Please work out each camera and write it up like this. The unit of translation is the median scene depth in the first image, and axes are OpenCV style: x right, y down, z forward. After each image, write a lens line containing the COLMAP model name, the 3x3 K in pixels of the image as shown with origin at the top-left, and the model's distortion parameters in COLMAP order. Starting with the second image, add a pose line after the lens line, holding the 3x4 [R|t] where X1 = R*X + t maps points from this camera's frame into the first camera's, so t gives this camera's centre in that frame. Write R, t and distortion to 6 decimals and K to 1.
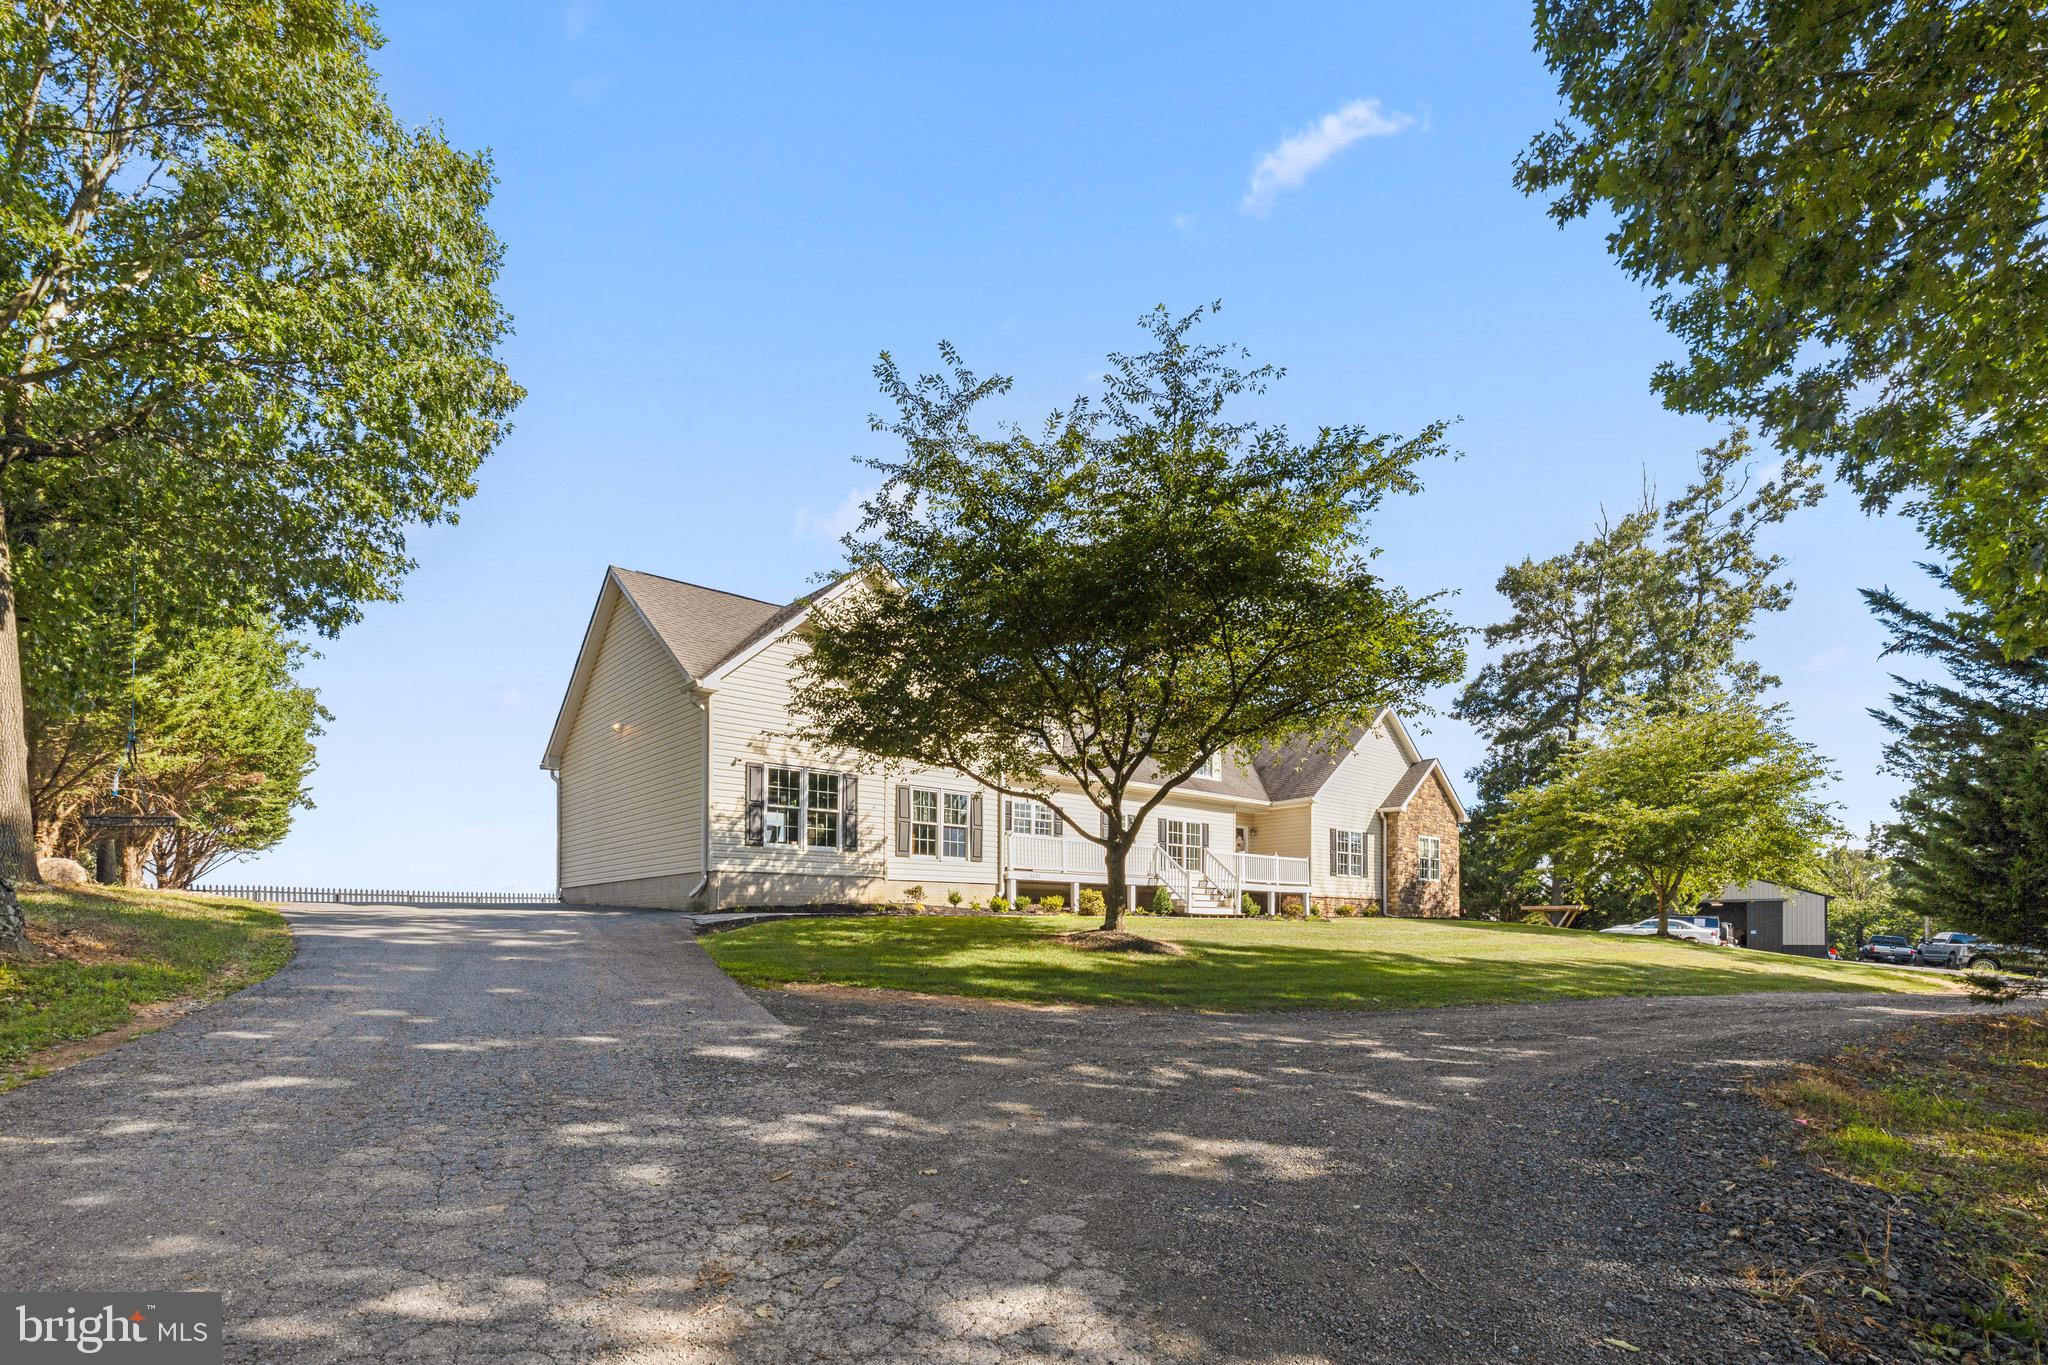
lens RADIAL K [[928.1, 0, 1024.0], [0, 928.1, 682.5], [0, 0, 1]] dist [0.002662, -0.000107]
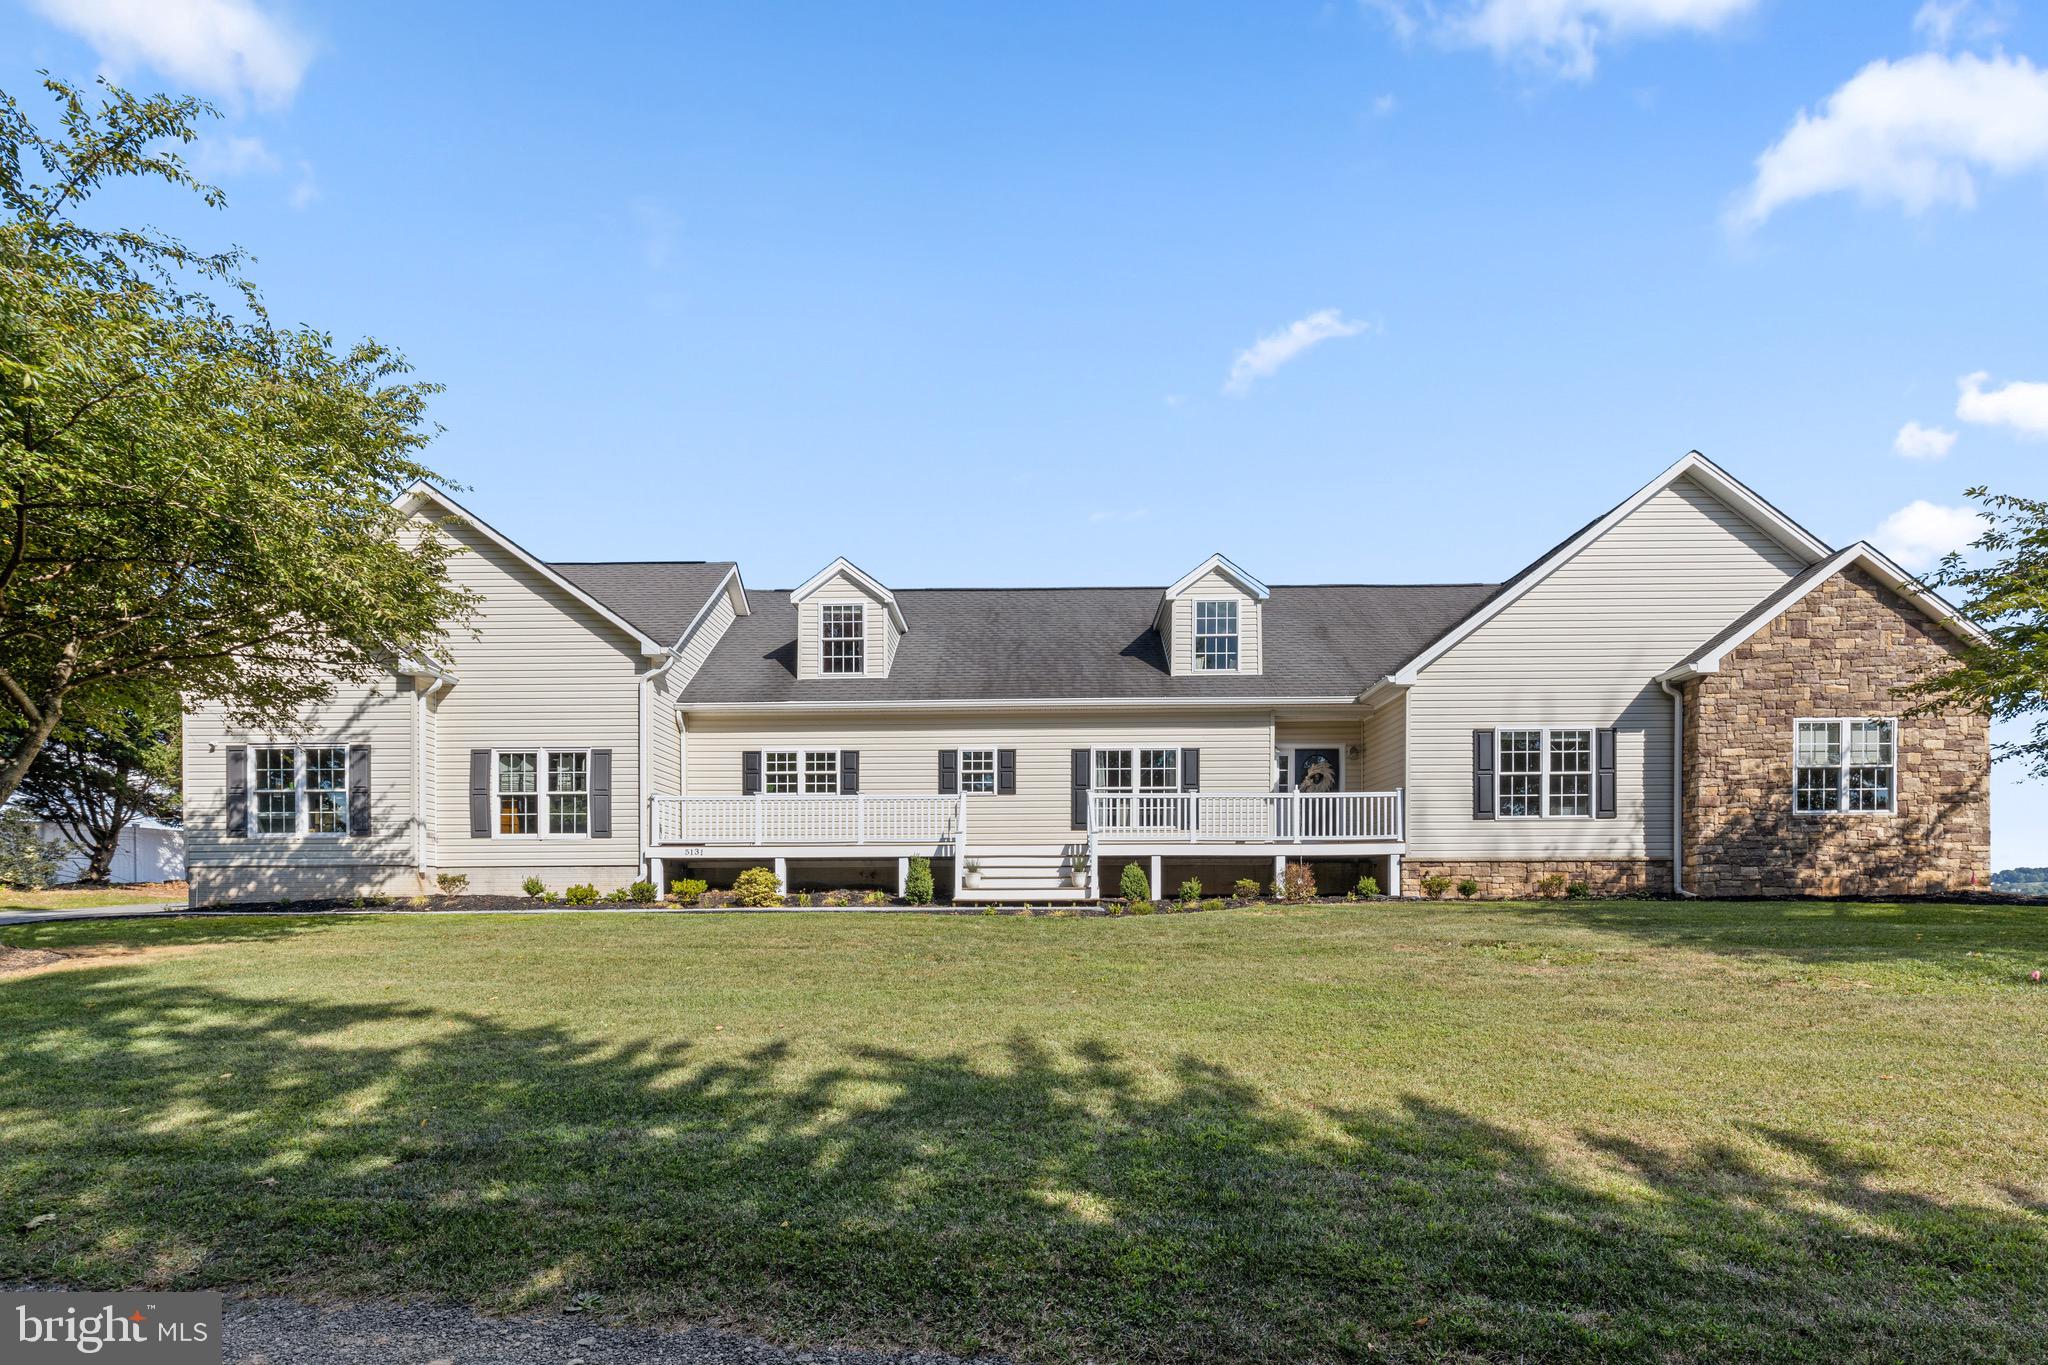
lens RADIAL K [[928.1, 0, 1024.0], [0, 928.1, 682.5], [0, 0, 1]] dist [0.002662, -0.000107]
pose [[0.763439, -0.157833, -0.626298, 0.463631], [0.175008, 0.983958, -0.034636, 0.104887], [0.621717, -0.083165, 0.778814, 0.440445]]
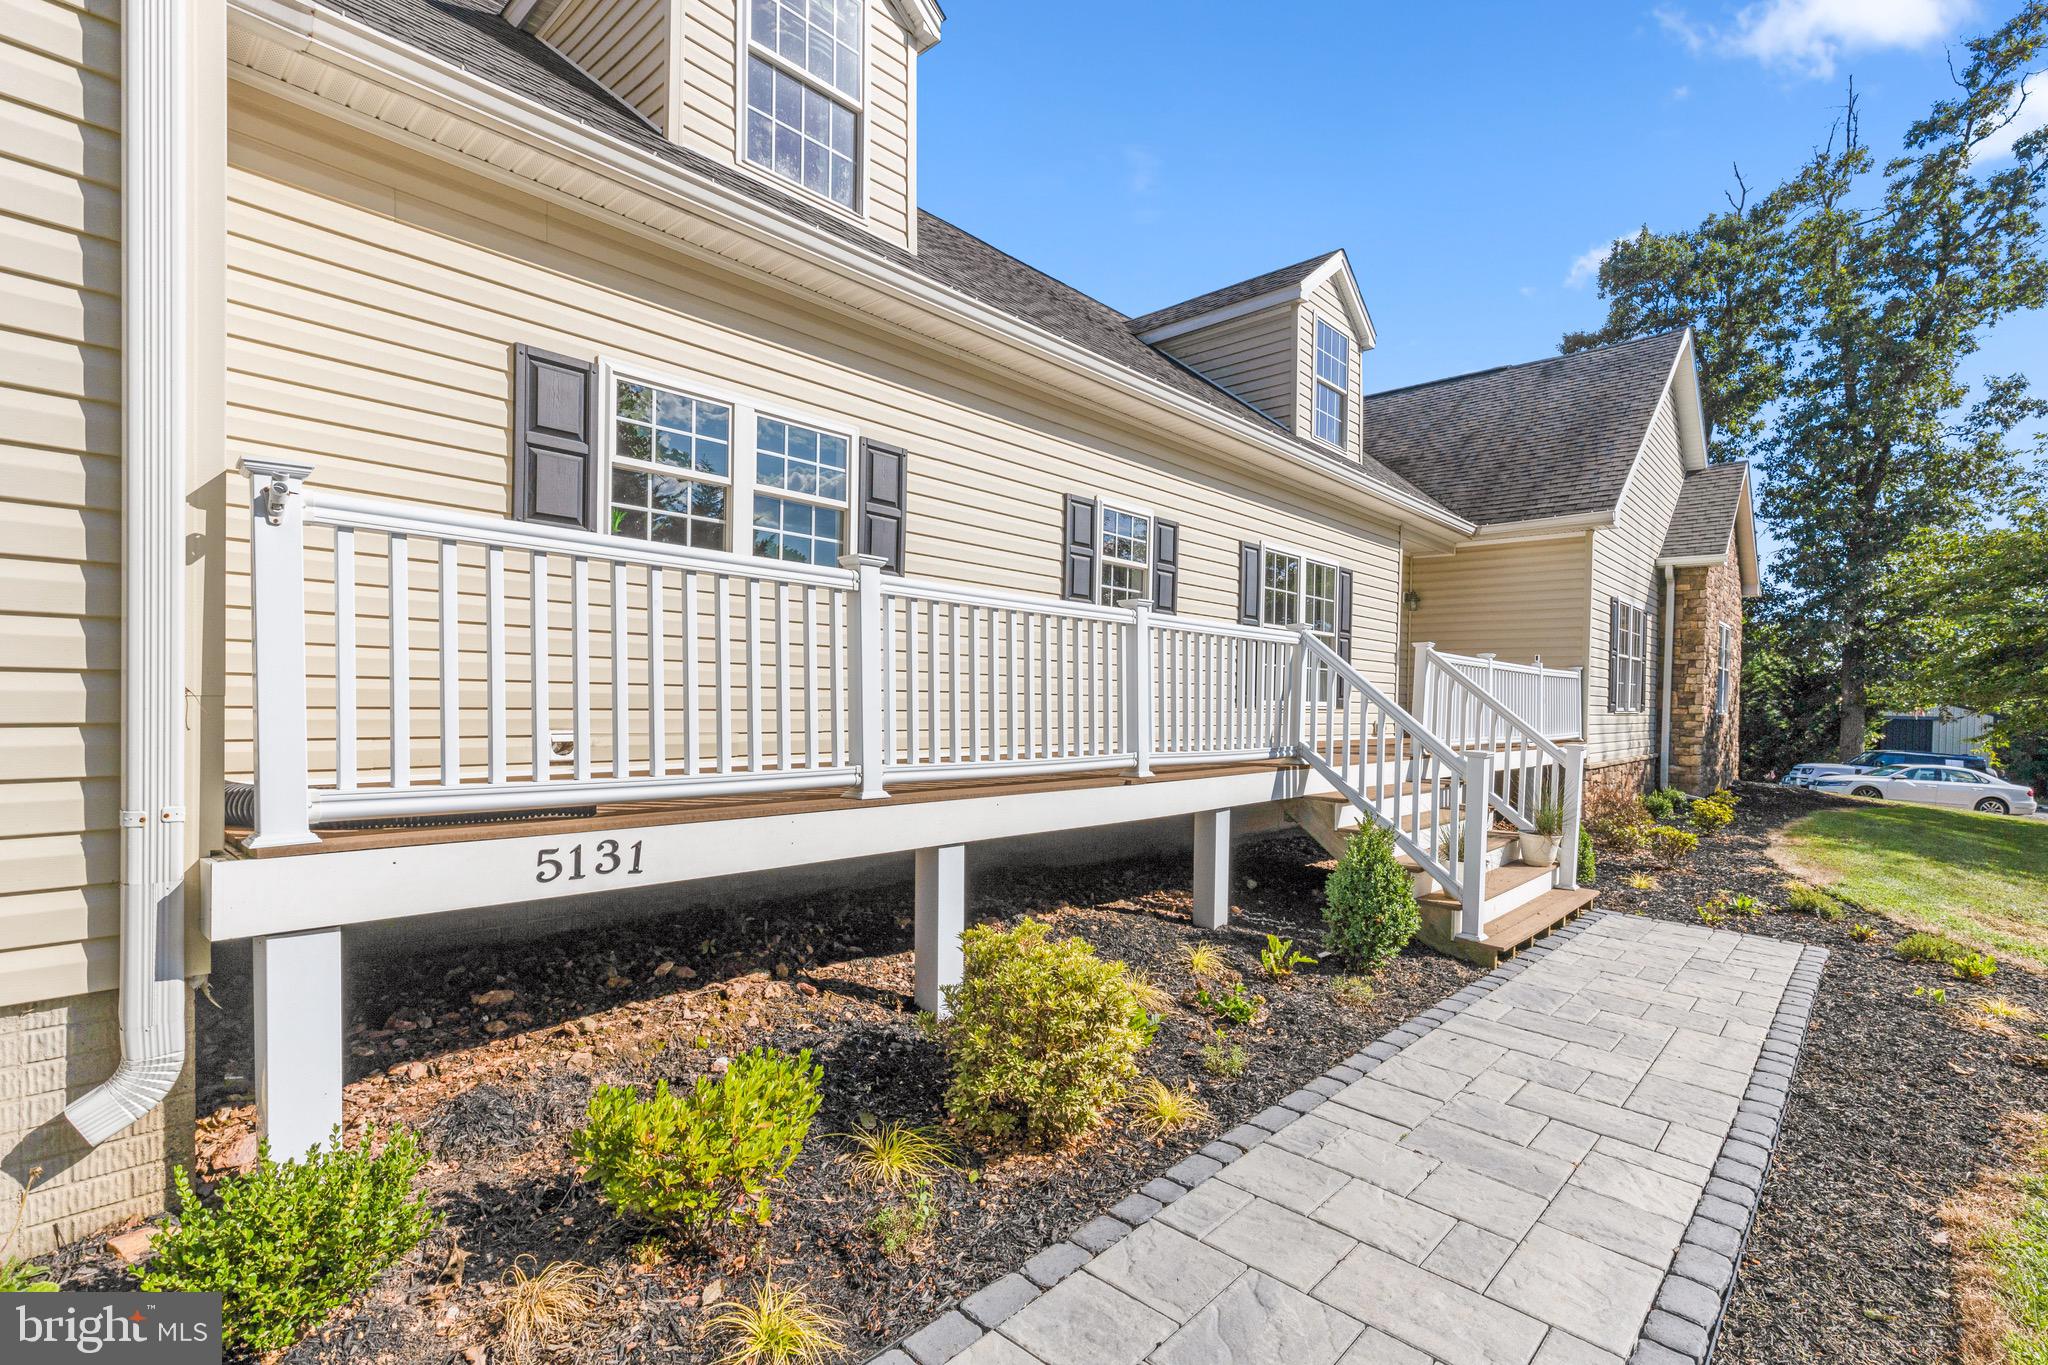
lens RADIAL K [[928.1, 0, 1024.0], [0, 928.1, 682.5], [0, 0, 1]] dist [0.002662, -0.000107]
pose [[0.994263, 0.023634, 0.104318, 0.037776], [-0.047983, 0.970196, 0.237523, 0.108264], [-0.095595, -0.241166, 0.965764, 0.618575]]
